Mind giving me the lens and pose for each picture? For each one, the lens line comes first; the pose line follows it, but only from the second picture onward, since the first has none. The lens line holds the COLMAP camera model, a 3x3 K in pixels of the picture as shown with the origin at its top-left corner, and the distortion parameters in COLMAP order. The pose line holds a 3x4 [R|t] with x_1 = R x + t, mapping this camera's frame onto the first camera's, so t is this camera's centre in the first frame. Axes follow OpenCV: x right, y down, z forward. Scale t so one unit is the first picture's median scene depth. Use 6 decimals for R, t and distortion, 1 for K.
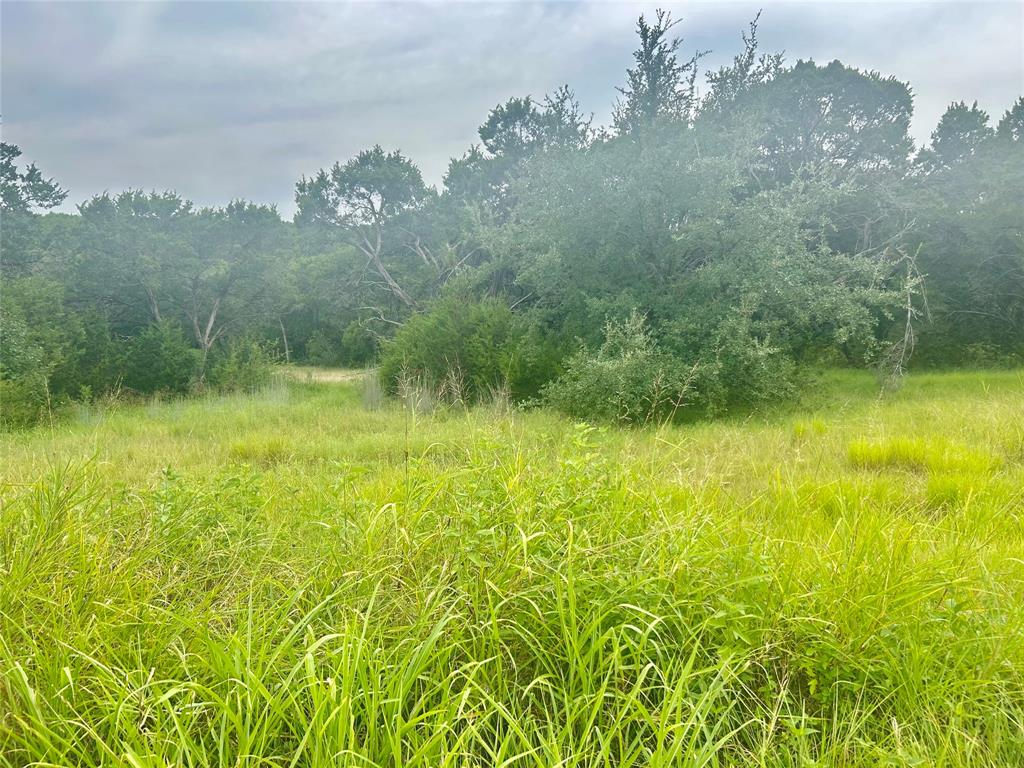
lens RADIAL K [[776.8, 0, 517.4], [0, 776.8, 389.6], [0, 0, 1]] dist [0.025165, -0.042156]
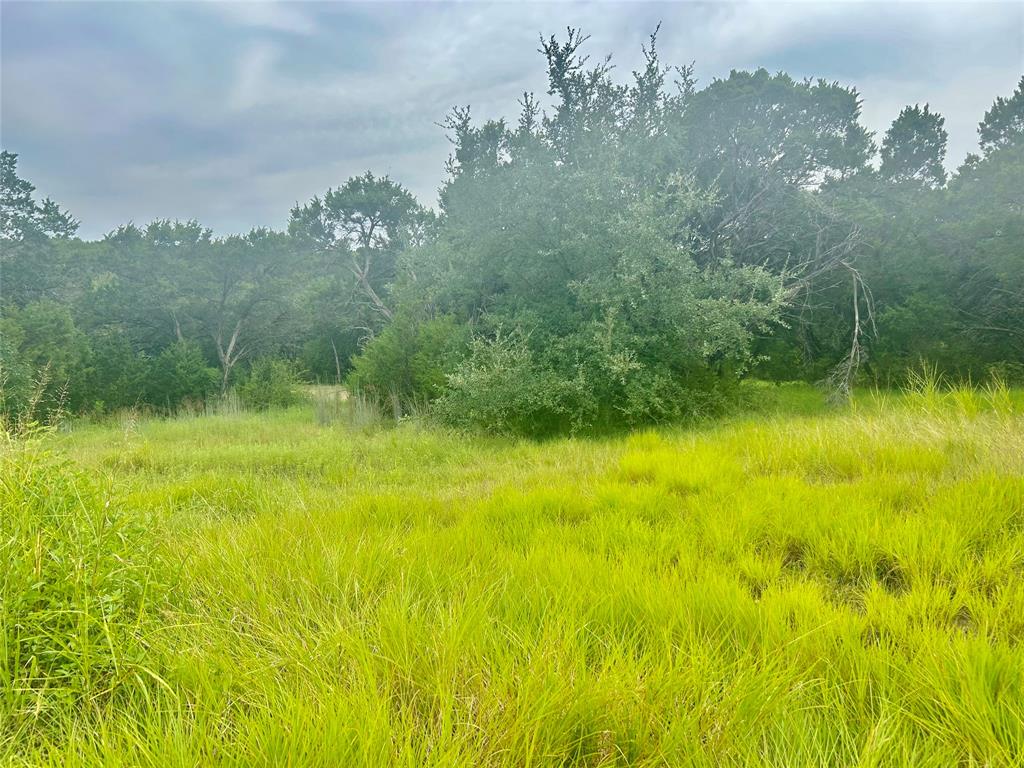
lens RADIAL K [[776.8, 0, 513.7], [0, 776.8, 398.1], [0, 0, 1]] dist [0.025165, -0.042156]
pose [[0.991405, 0.005577, -0.130708, 0.158919], [-0.007893, 0.999821, -0.017207, 0.004904], [0.130589, 0.018090, 0.991272, 0.003353]]
